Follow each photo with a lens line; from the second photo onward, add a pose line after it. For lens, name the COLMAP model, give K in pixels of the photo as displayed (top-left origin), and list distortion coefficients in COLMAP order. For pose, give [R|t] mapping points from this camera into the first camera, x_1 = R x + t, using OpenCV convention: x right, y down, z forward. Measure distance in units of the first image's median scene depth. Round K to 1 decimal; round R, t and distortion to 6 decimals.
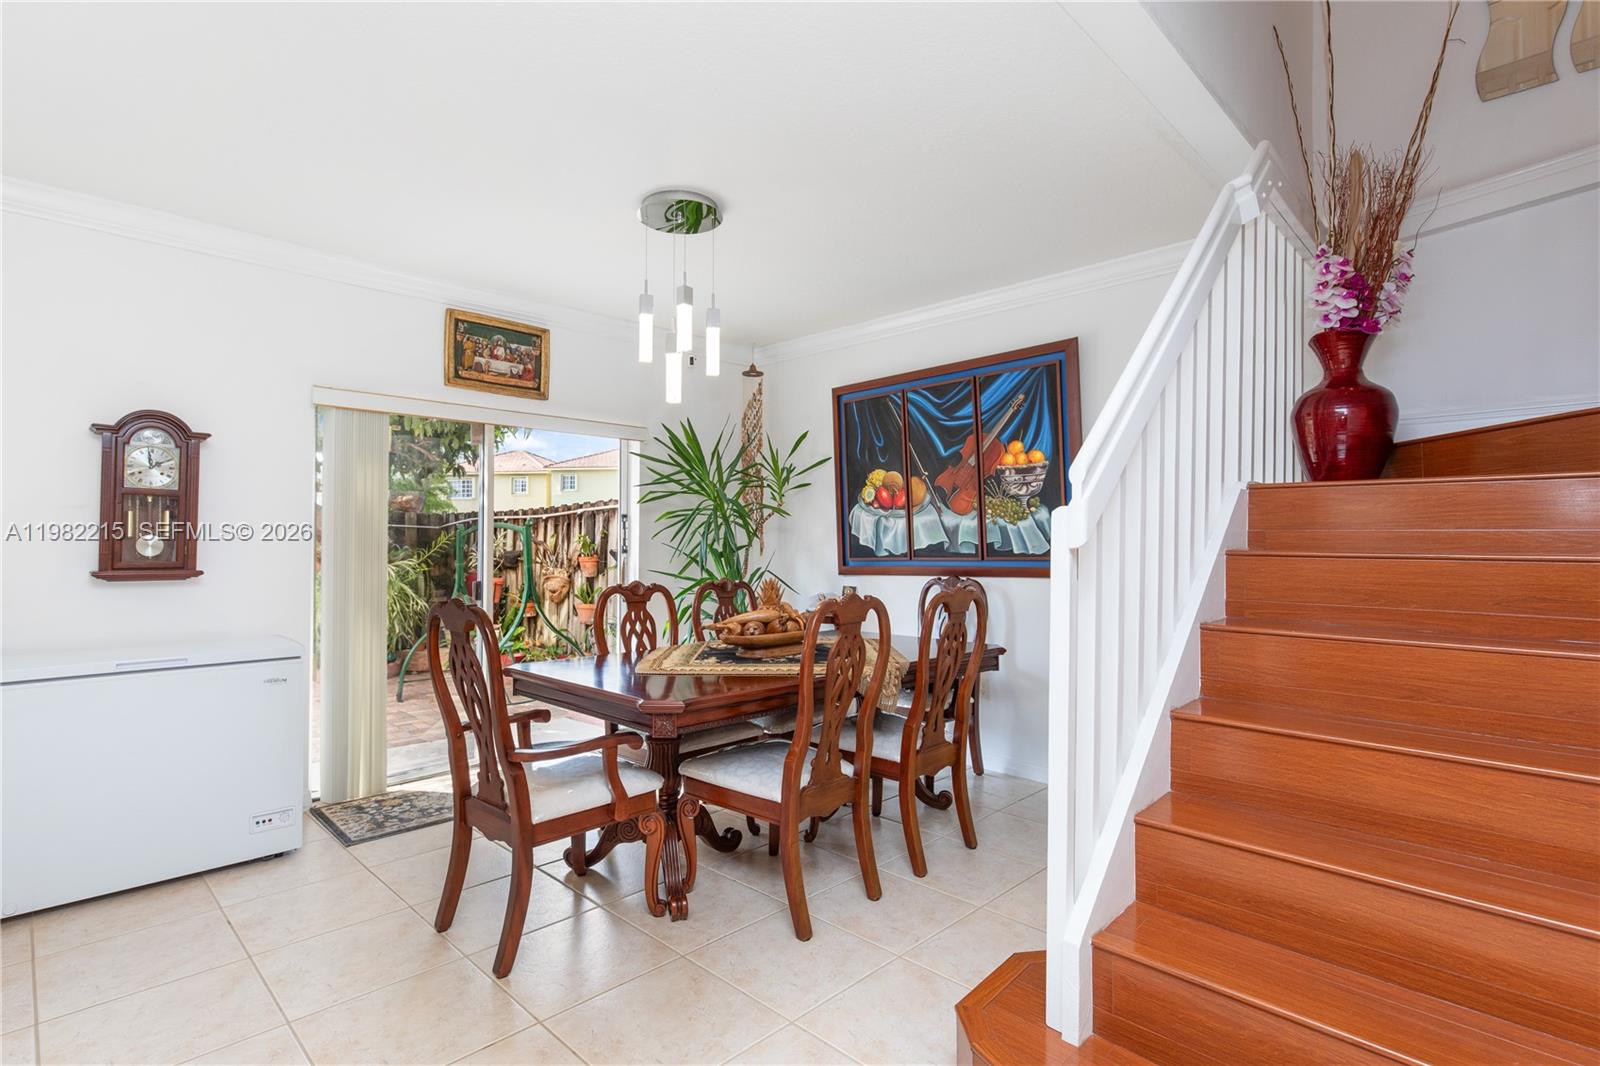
lens RADIAL K [[770.2, 0, 787.2], [0, 770.2, 525.6], [0, 0, 1]] dist [-0.001886, 0.000608]
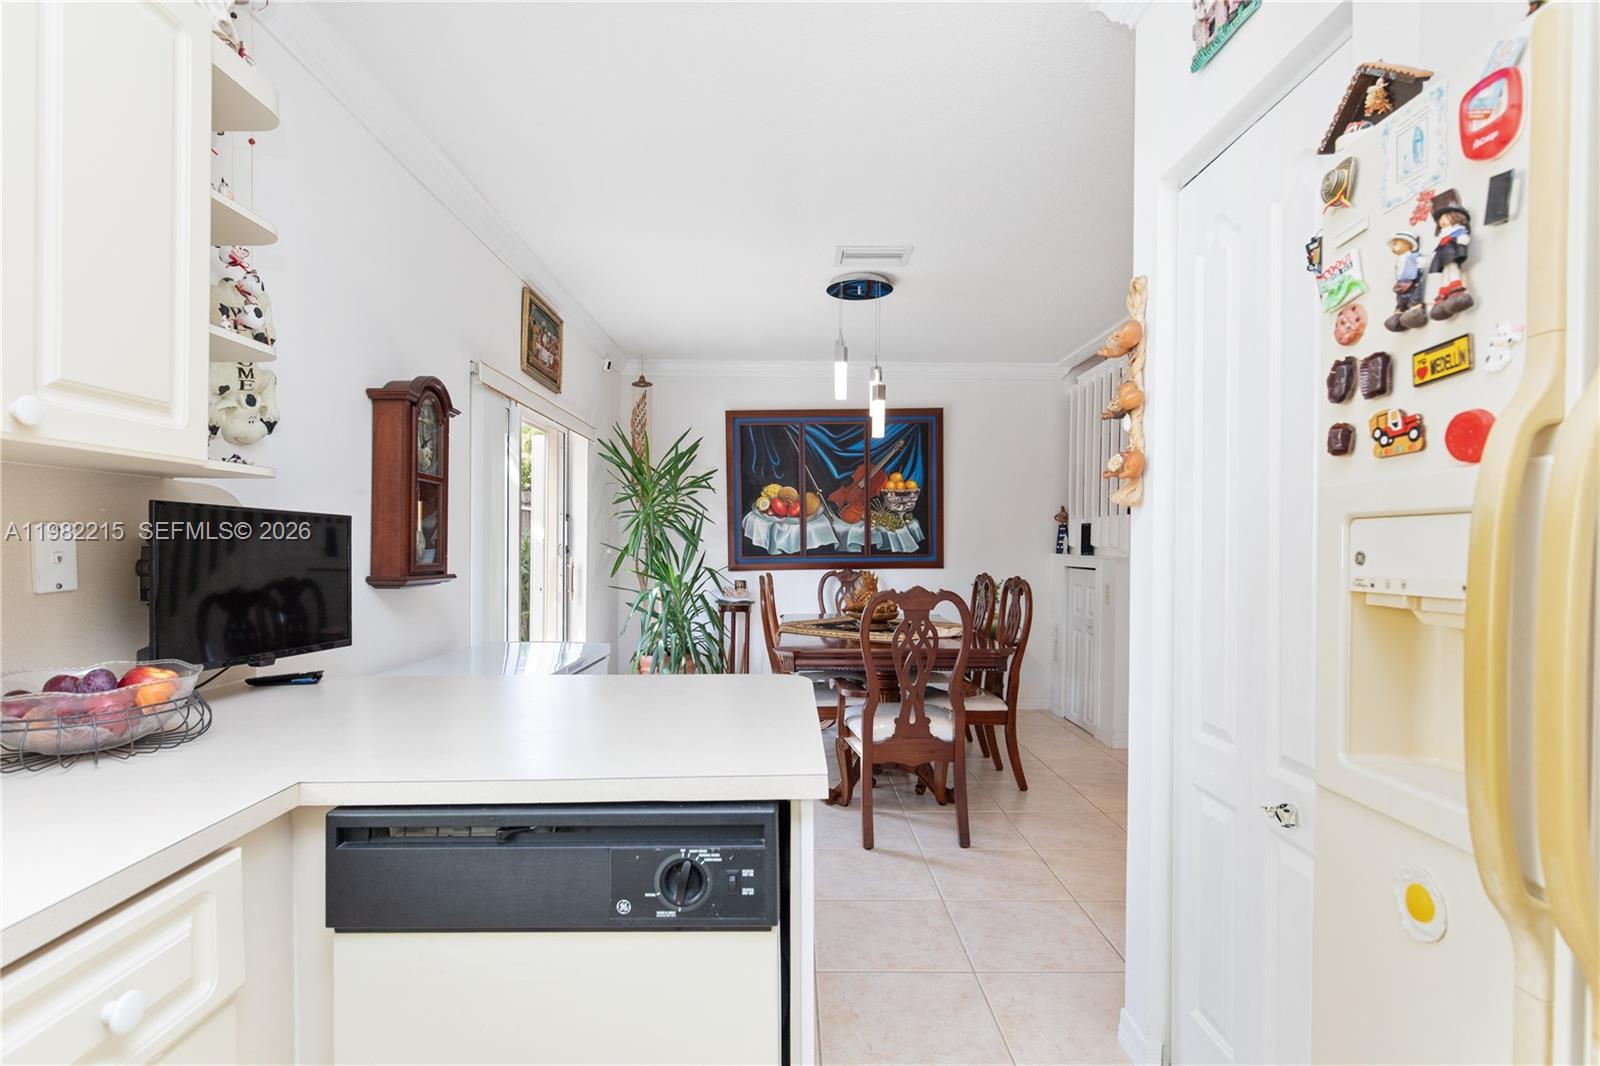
lens RADIAL K [[801.9, 0, 776.6], [0, 801.9, 528.7], [0, 0, 1]] dist [-0.005577, 0.001593]
pose [[0.711223, 0.017364, 0.702752, -0.841953], [-0.019504, 0.999797, -0.004964, 0.004794], [-0.702696, -0.010176, 0.711418, 0.097125]]
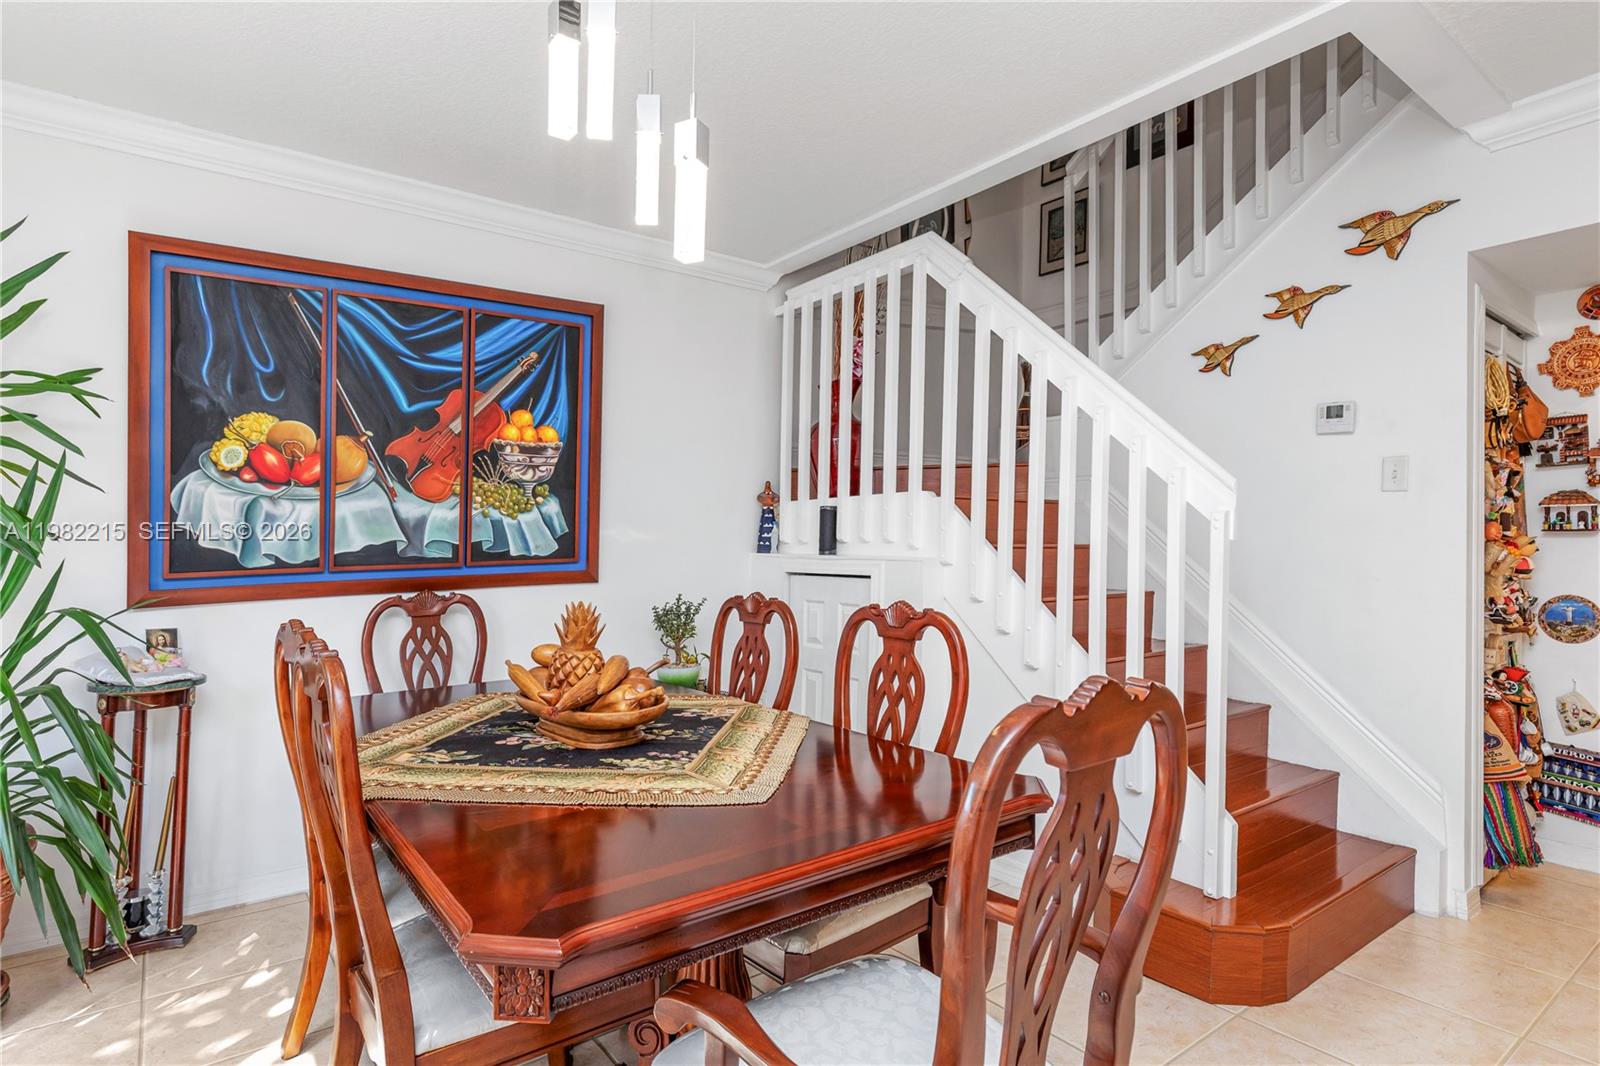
lens RADIAL K [[847.9, 0, 785.3], [0, 847.9, 499.2], [0, 0, 1]] dist [0.001143, 0.002932]
pose [[0.142683, 0.044657, 0.988761, -0.473934], [-0.017099, 0.998944, -0.042649, 0.010772], [-0.989621, -0.010822, 0.143295, 0.577386]]
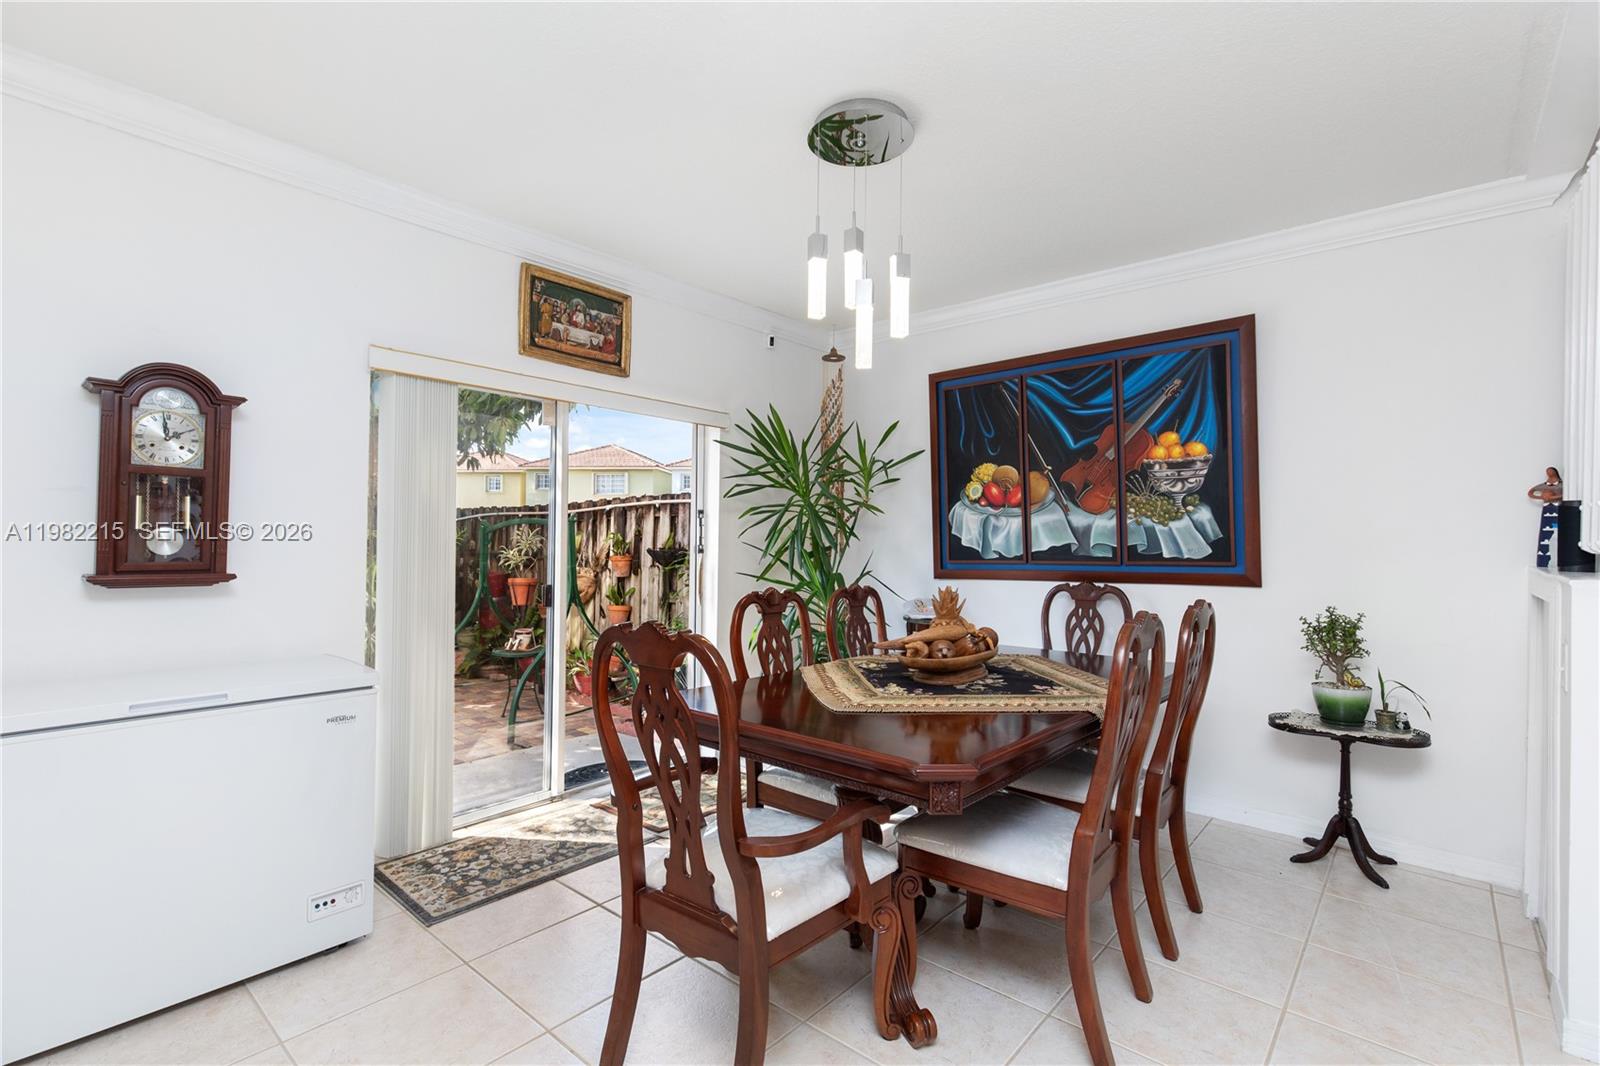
lens RADIAL K [[723.5, 0, 786.4], [0, 723.5, 531.3], [0, 0, 1]] dist [0.007032, -0.002339]
pose [[0.998111, 0.009135, 0.060759, -0.184723], [-0.009617, 0.999924, 0.007650, 0.003265], [-0.060684, -0.008220, 0.998123, 0.174383]]
